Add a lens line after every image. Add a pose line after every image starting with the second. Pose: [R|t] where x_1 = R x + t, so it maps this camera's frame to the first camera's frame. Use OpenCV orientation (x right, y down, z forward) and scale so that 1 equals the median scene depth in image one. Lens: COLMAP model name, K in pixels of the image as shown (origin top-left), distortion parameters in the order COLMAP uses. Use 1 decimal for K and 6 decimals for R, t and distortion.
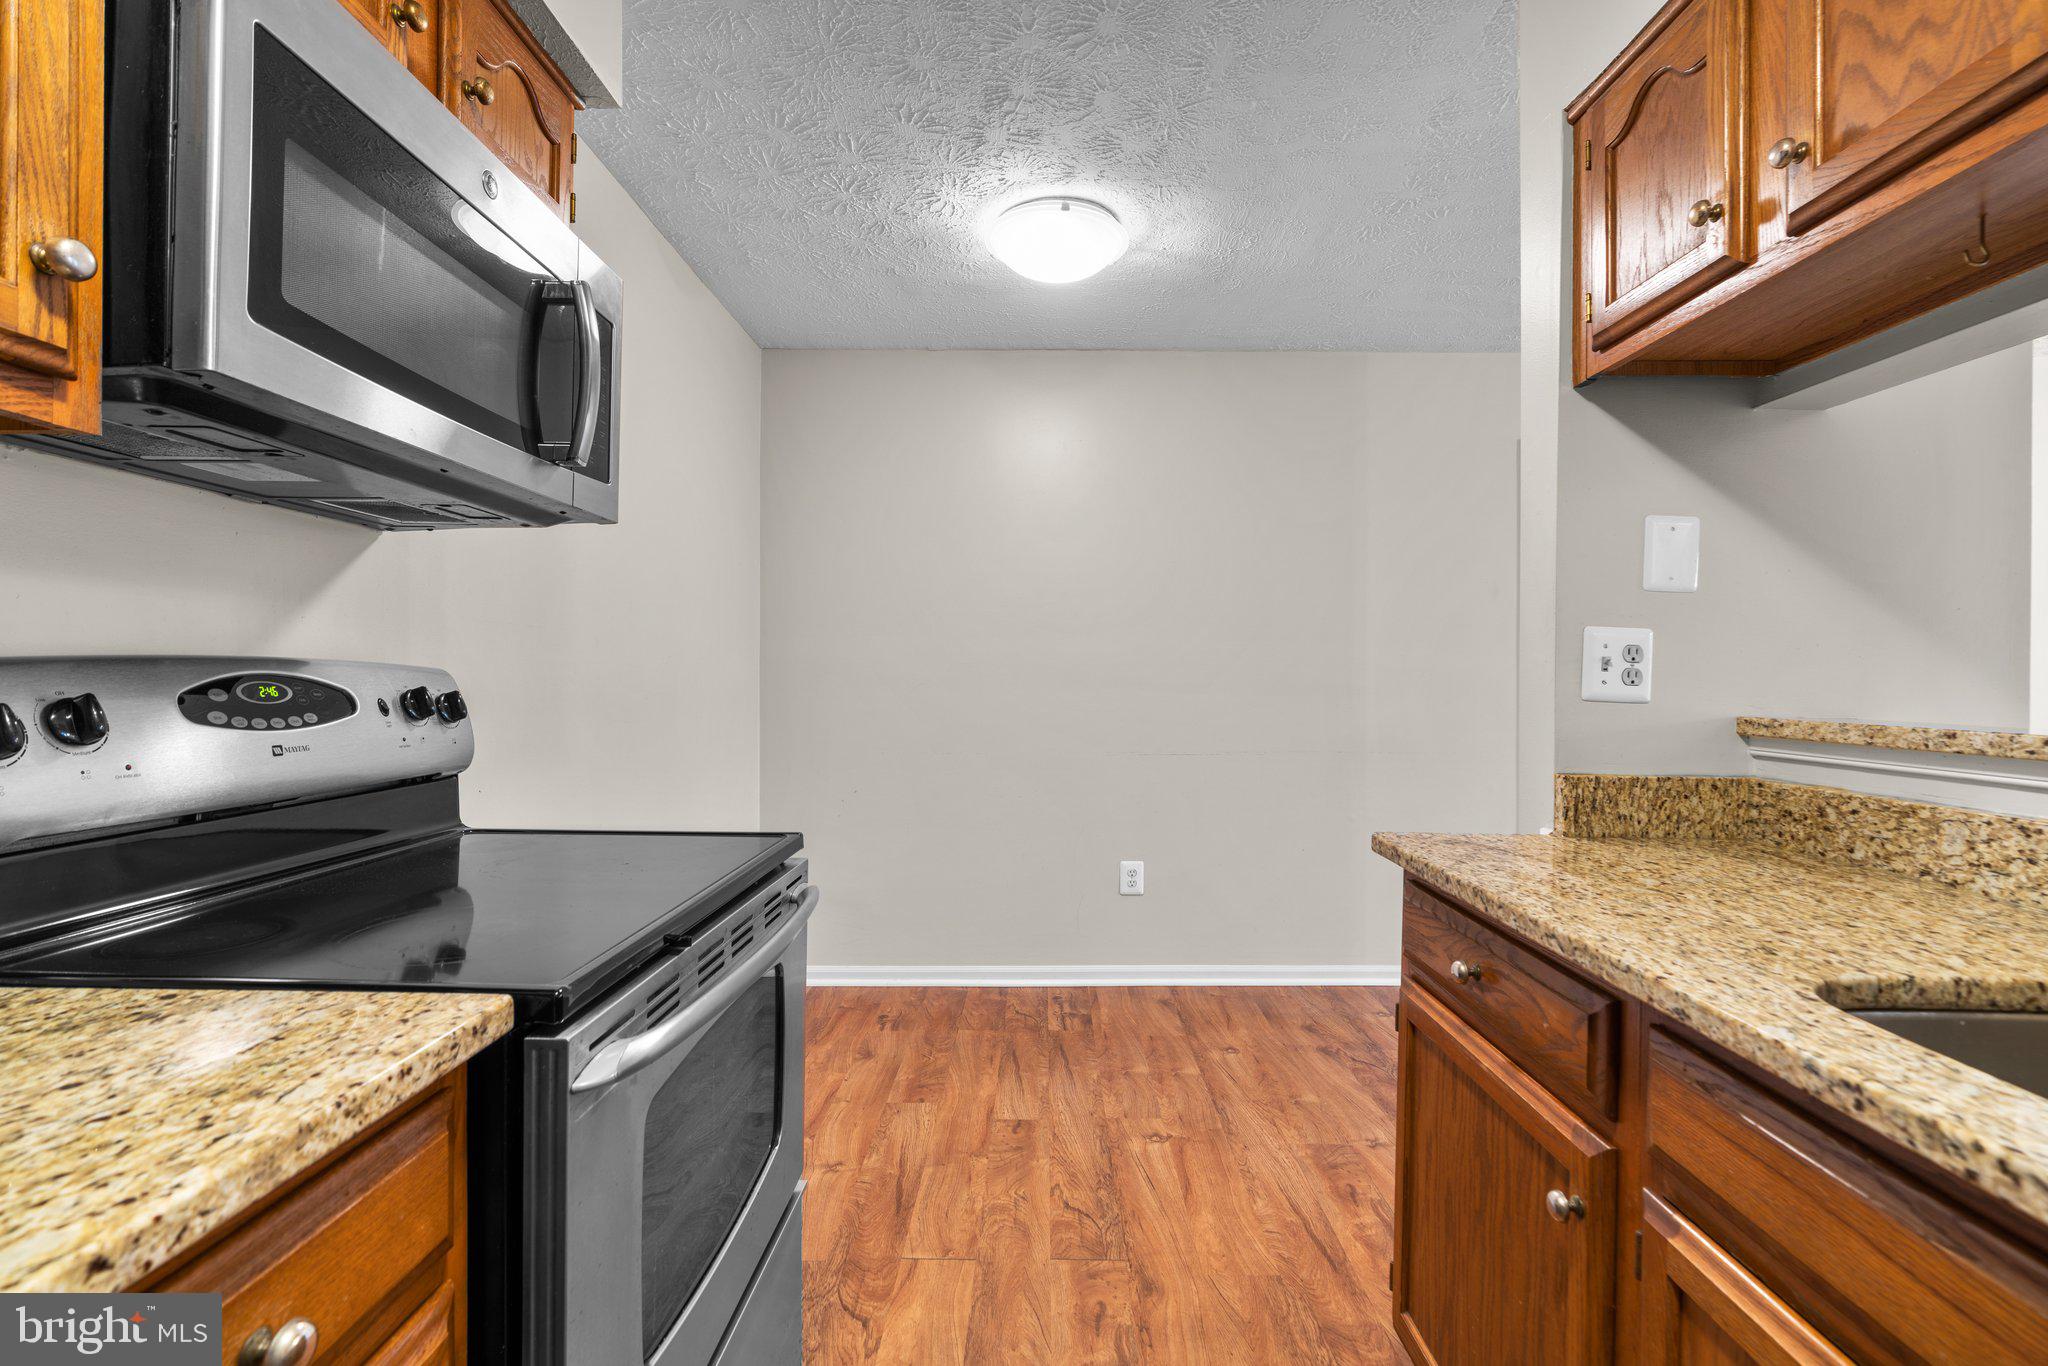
lens RADIAL K [[930.7, 0, 1028.3], [0, 930.7, 677.5], [0, 0, 1]] dist [-0.004571, 0.000184]
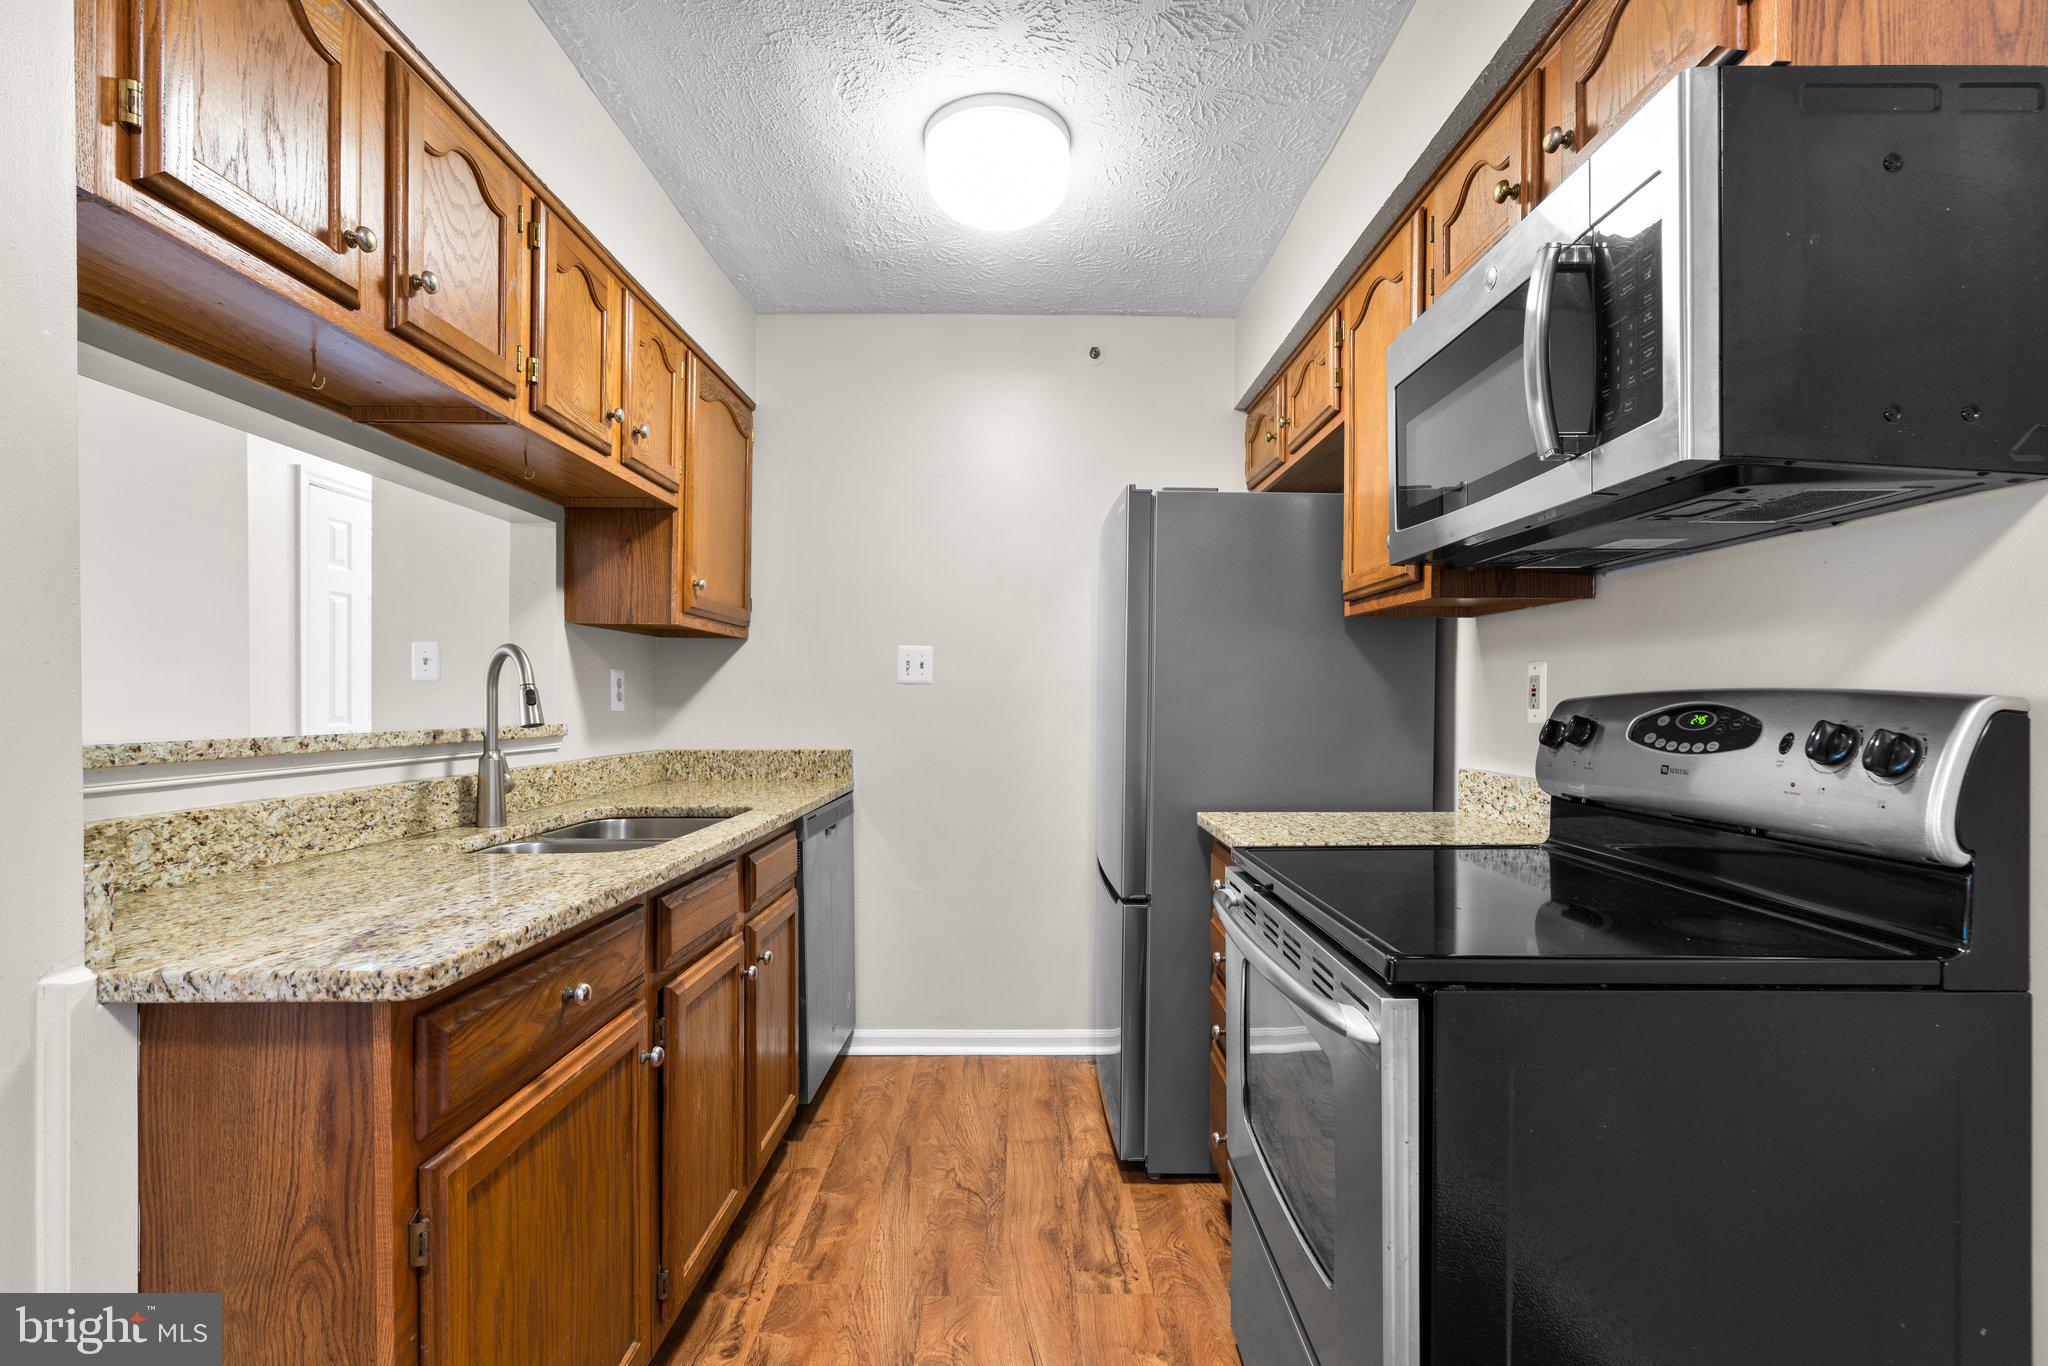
lens RADIAL K [[923.5, 0, 1030.6], [0, 923.5, 705.4], [0, 0, 1]] dist [-0.014282, 0.005469]
pose [[-0.999850, -0.009022, -0.014811, 0.005068], [-0.009102, 0.999944, 0.005338, -0.000827], [0.014762, 0.005472, -0.999876, 2.048697]]
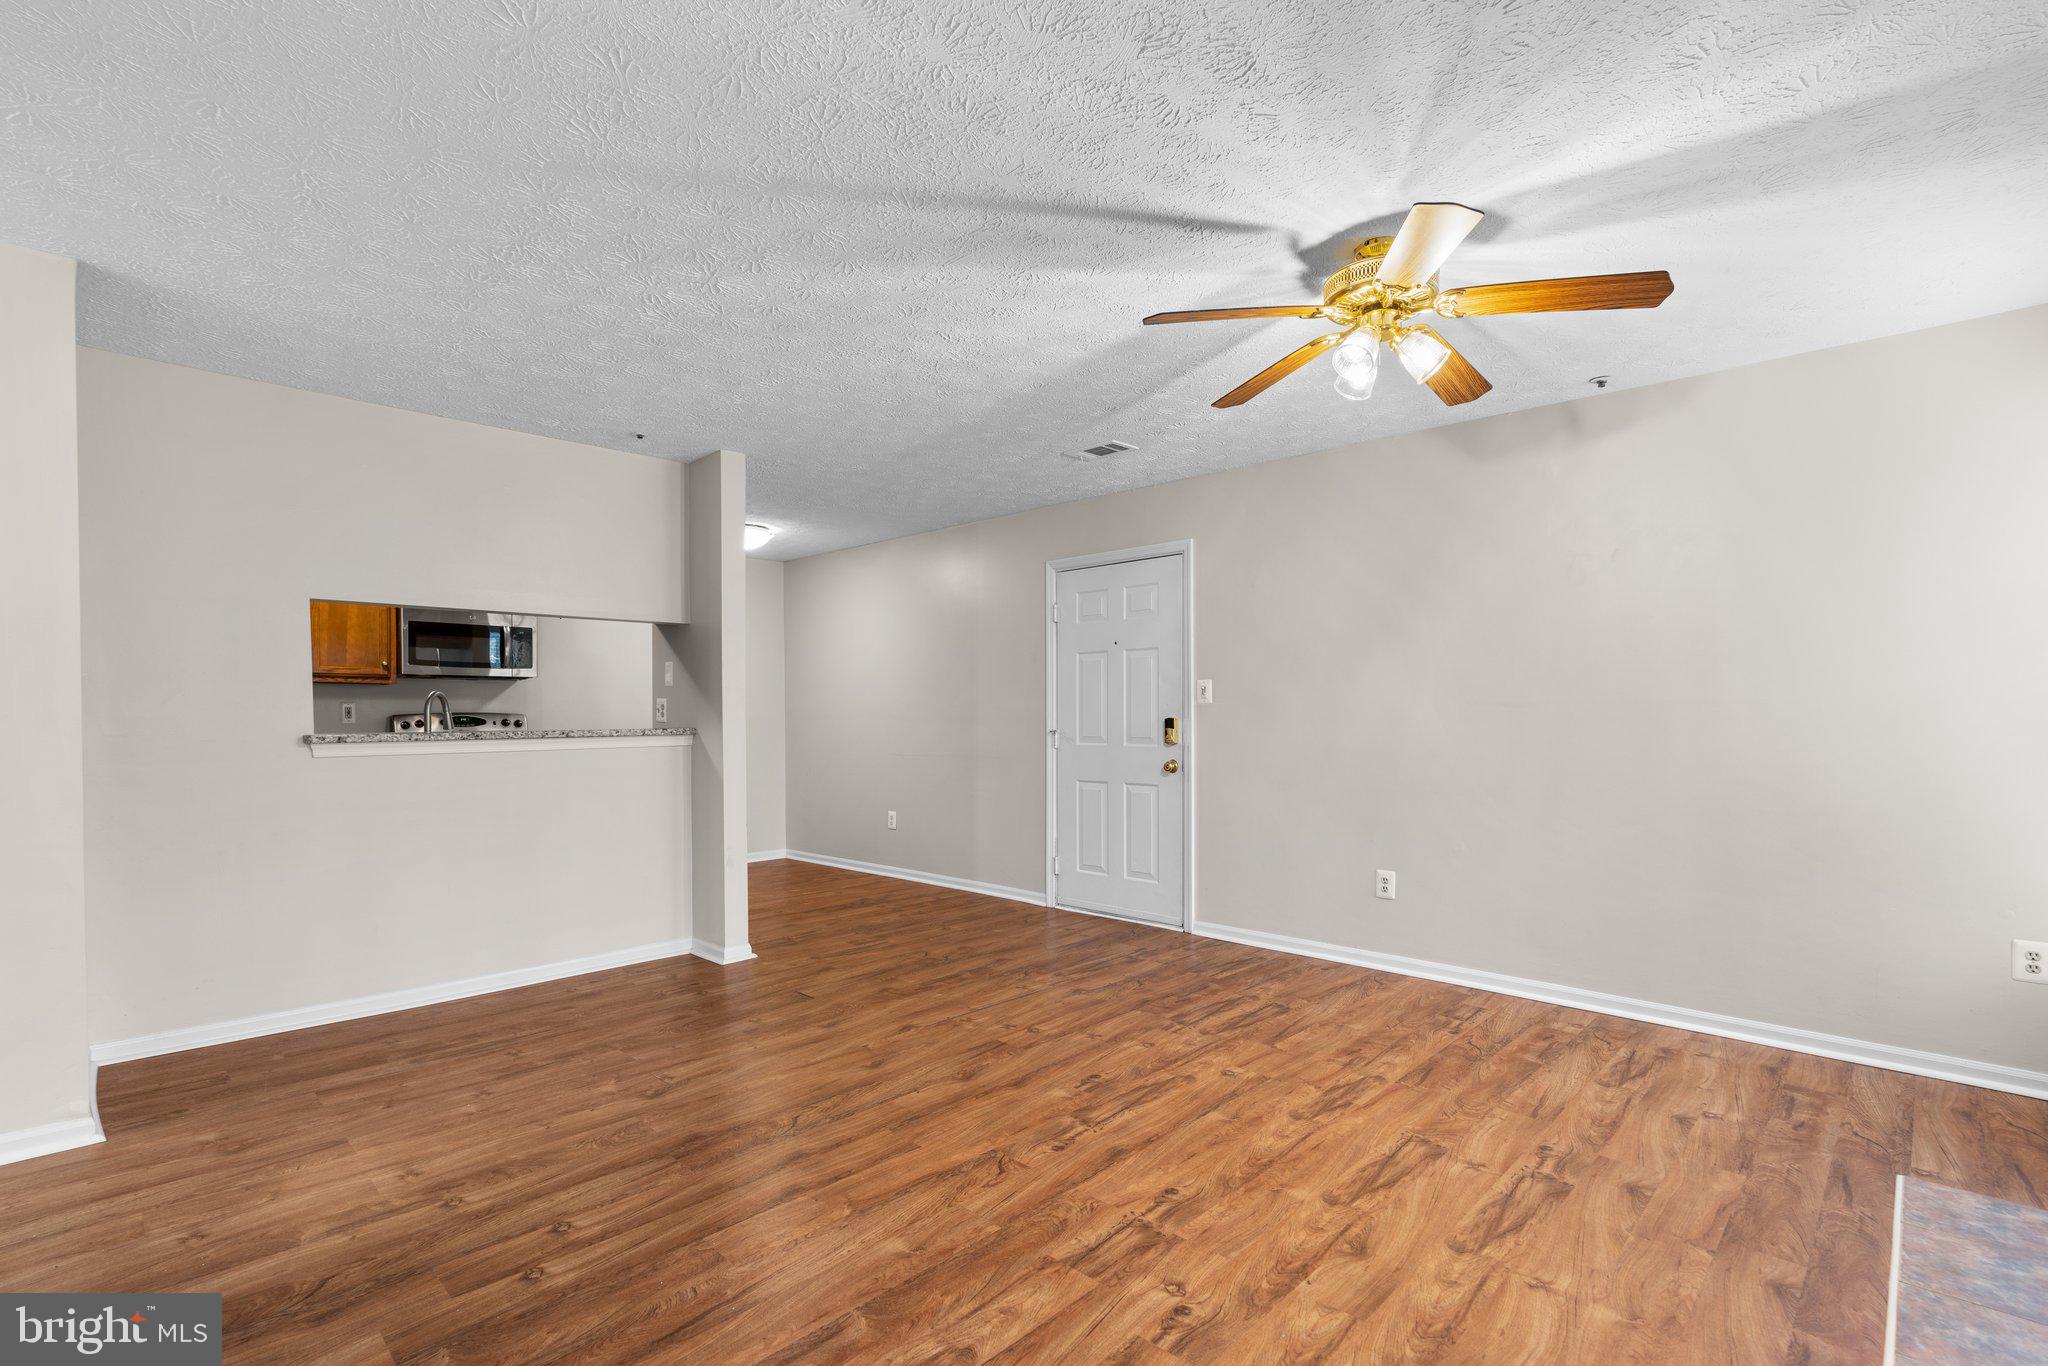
lens RADIAL K [[936.6, 0, 1018.5], [0, 936.6, 720.7], [0, 0, 1]] dist [-0.009012, 0.000286]
pose [[0.718463, -0.001917, -0.695563, 4.818014], [0.008071, 0.999952, 0.005581, 0.018871], [0.695519, -0.009624, 0.718444, -0.545887]]
